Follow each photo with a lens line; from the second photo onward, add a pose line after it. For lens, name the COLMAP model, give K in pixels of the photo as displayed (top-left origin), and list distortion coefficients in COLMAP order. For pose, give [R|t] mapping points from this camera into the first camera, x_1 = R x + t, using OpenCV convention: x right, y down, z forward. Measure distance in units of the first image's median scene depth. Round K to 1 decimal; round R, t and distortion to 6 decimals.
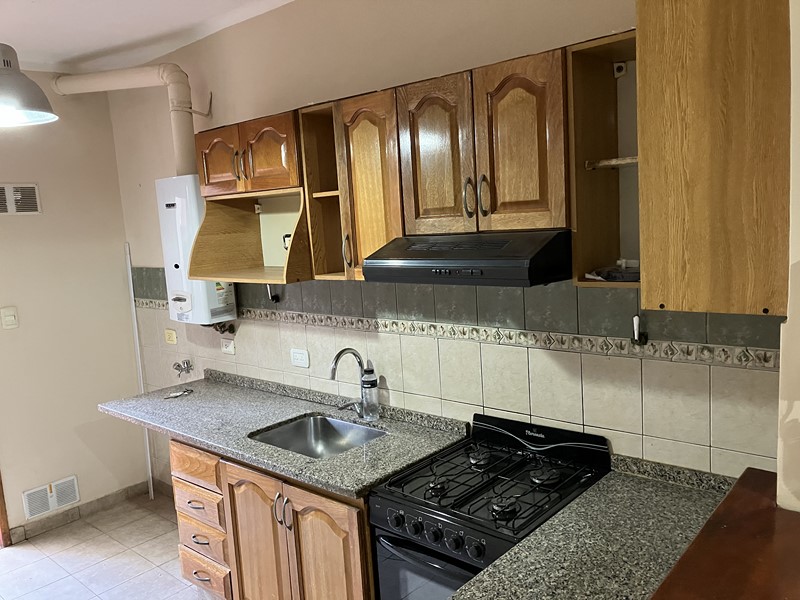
lens RADIAL K [[650.9, 0, 405.9], [0, 650.9, 296.1], [0, 0, 1]] dist [0.031624, -0.048912]
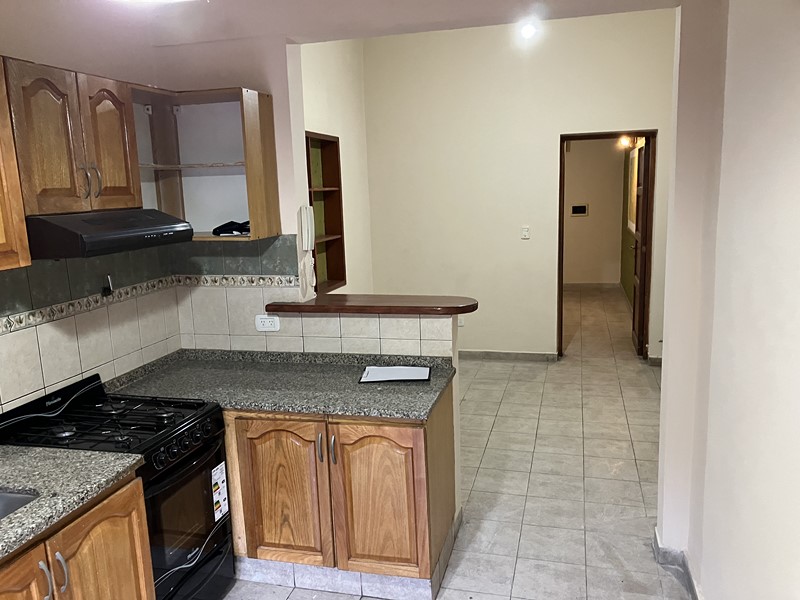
lens RADIAL K [[650.9, 0, 395.2], [0, 650.9, 305.4], [0, 0, 1]] dist [0.031624, -0.048912]
pose [[-0.428682, -0.090153, 0.898946, -0.976043], [0.172698, 0.968484, 0.179482, -0.042412], [-0.886796, 0.232186, -0.399602, 0.844107]]
